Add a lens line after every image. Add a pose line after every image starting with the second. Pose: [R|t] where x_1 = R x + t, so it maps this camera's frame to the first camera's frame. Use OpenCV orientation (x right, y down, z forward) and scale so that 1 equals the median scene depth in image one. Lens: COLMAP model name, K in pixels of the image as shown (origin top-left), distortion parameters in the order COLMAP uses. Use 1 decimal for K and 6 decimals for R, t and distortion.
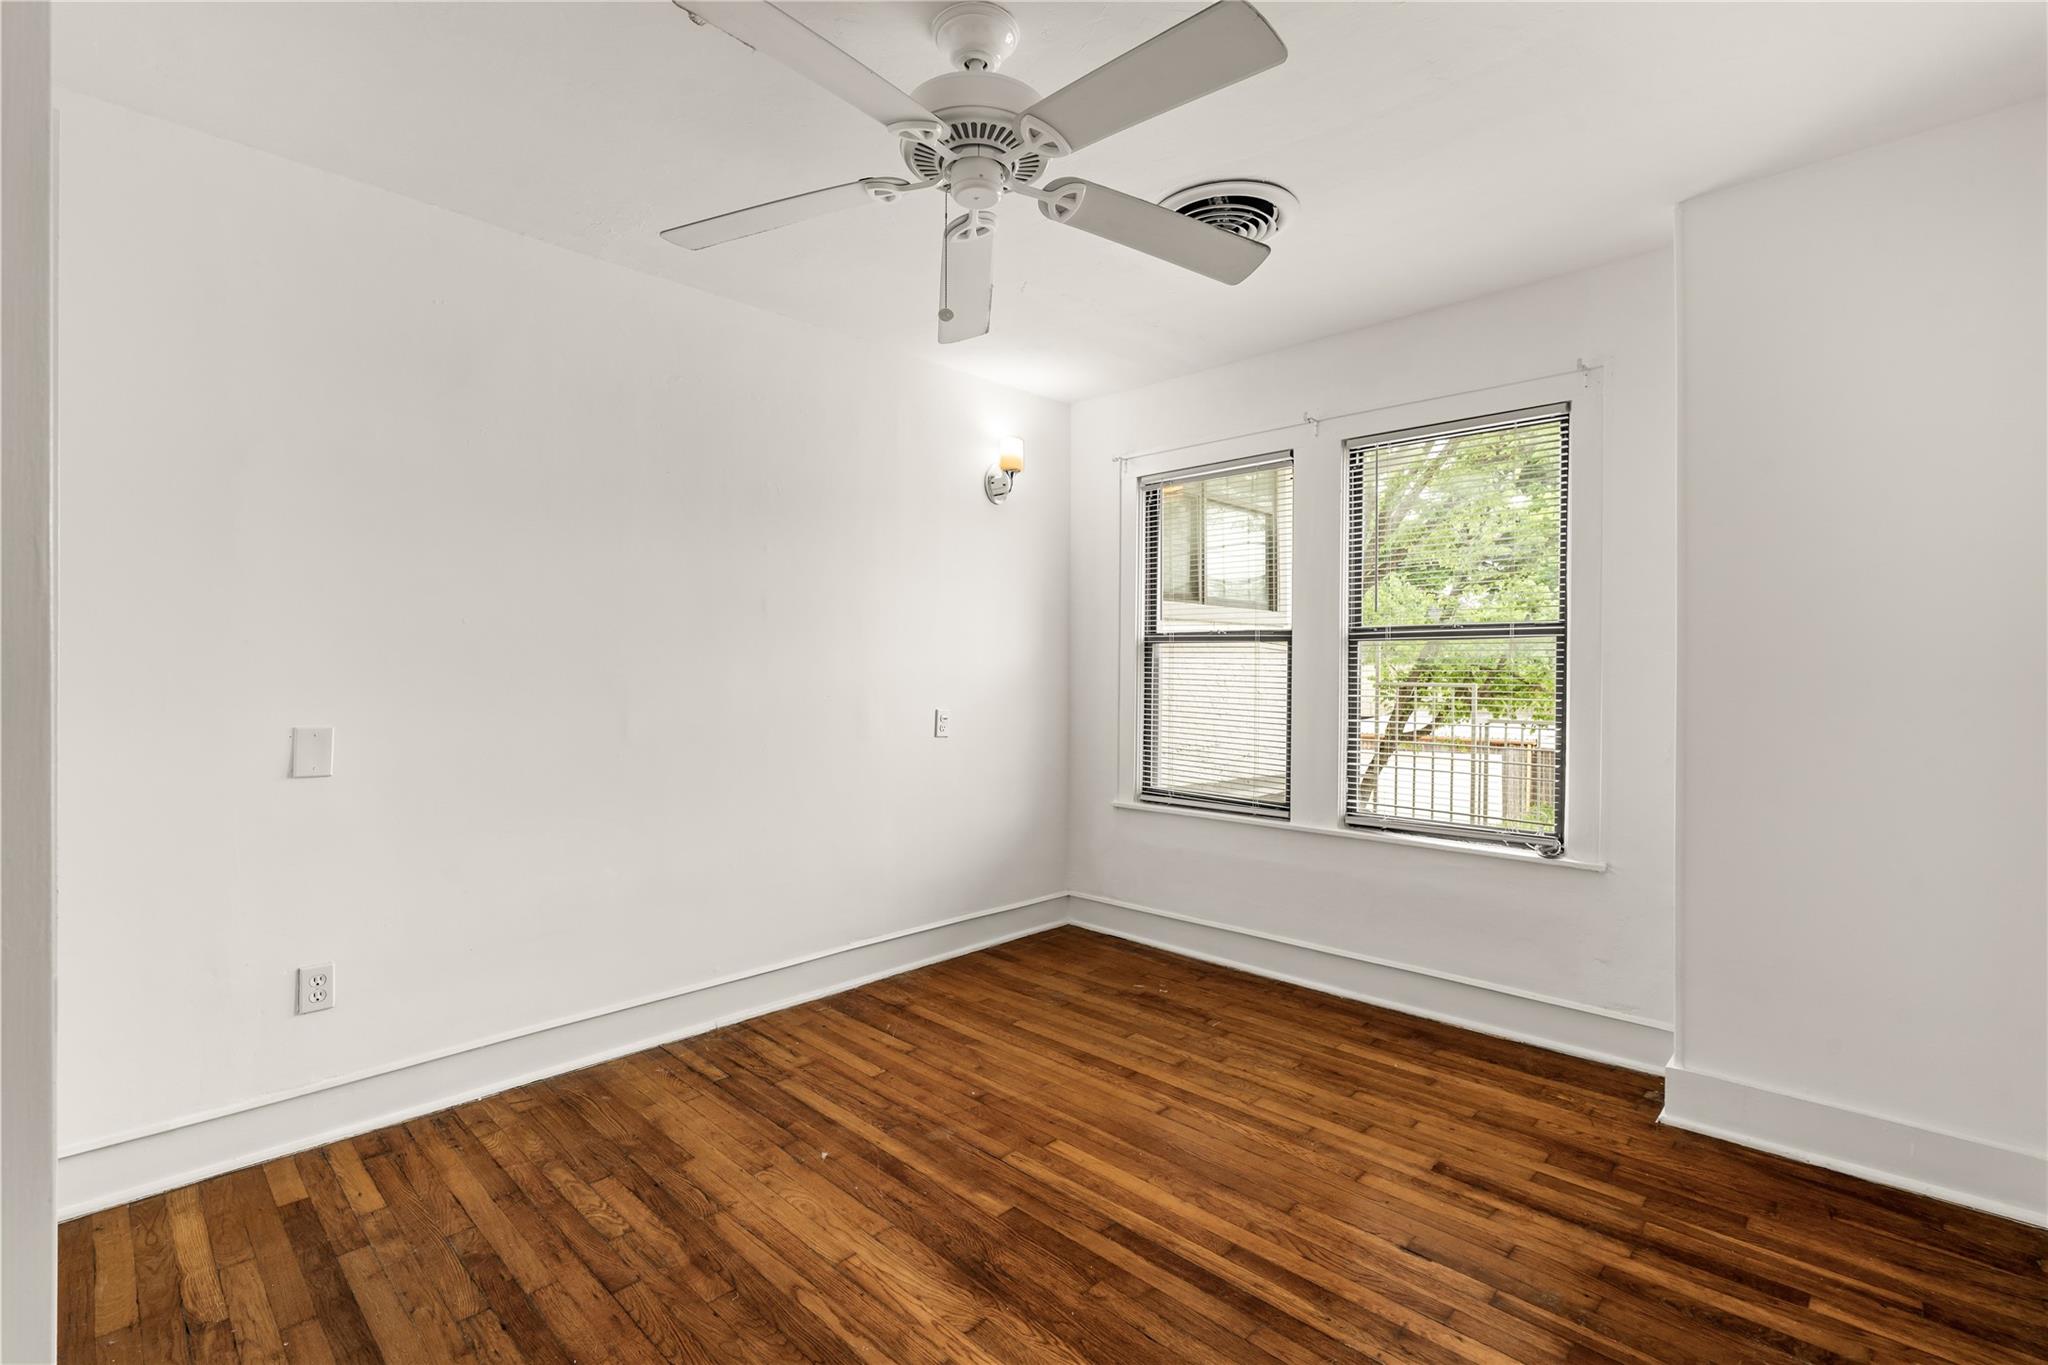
lens RADIAL K [[923.0, 0, 1024.3], [0, 923.0, 676.3], [0, 0, 1]] dist [-0.007382, 0.002226]
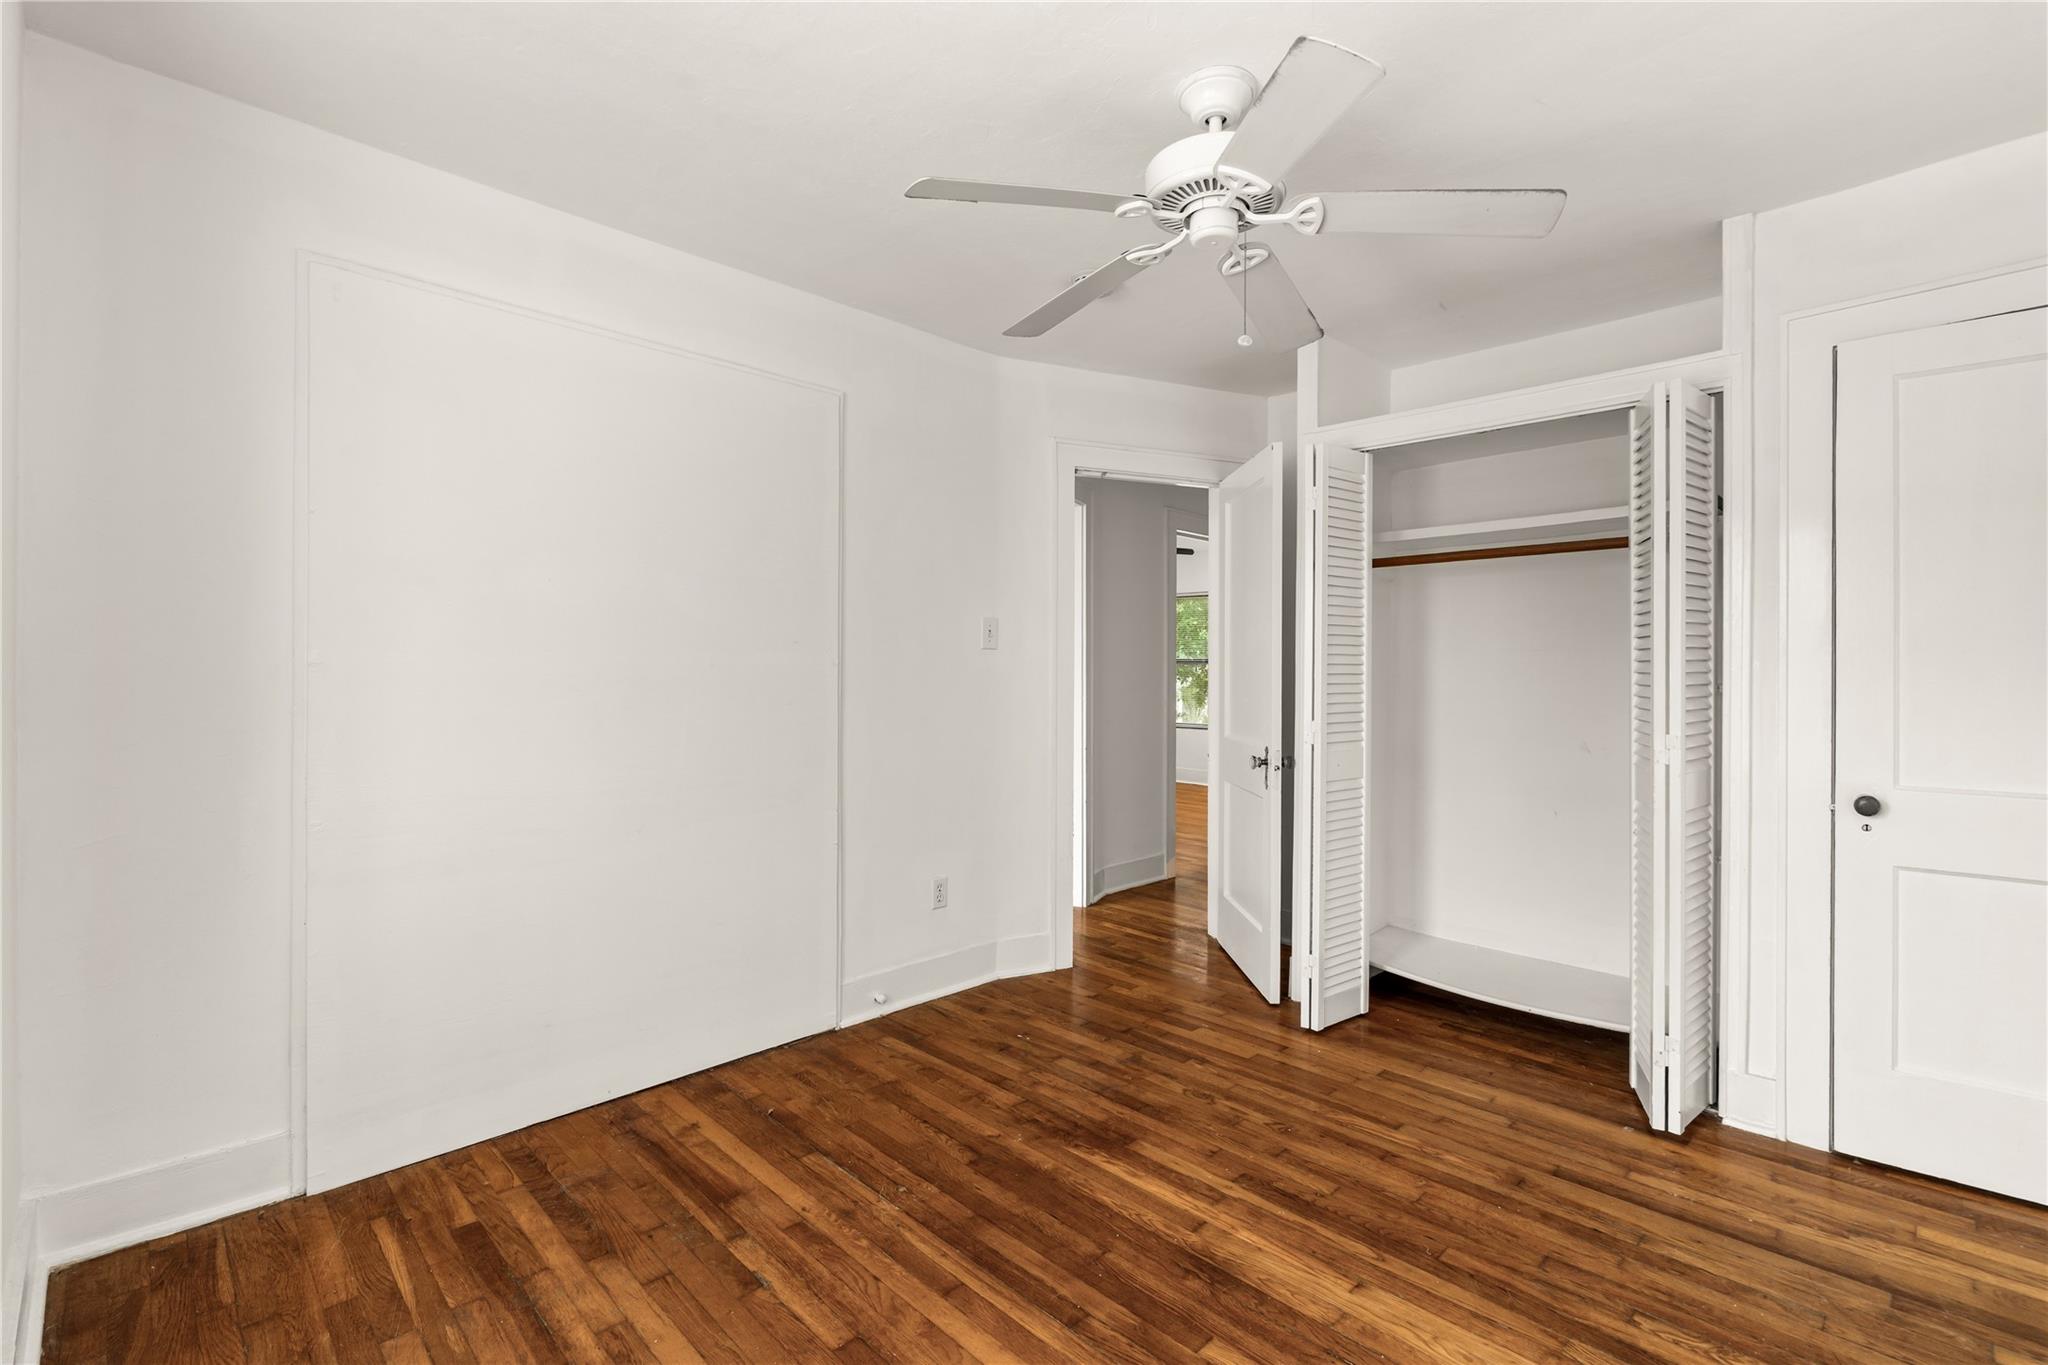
lens RADIAL K [[923.0, 0, 1023.7], [0, 923.0, 676.7], [0, 0, 1]] dist [-0.007382, 0.002226]
pose [[-0.999622, -0.009688, 0.025736, 0.137429], [-0.009433, 0.999905, 0.010014, -0.010854], [-0.025831, 0.009768, -0.999619, 2.005939]]
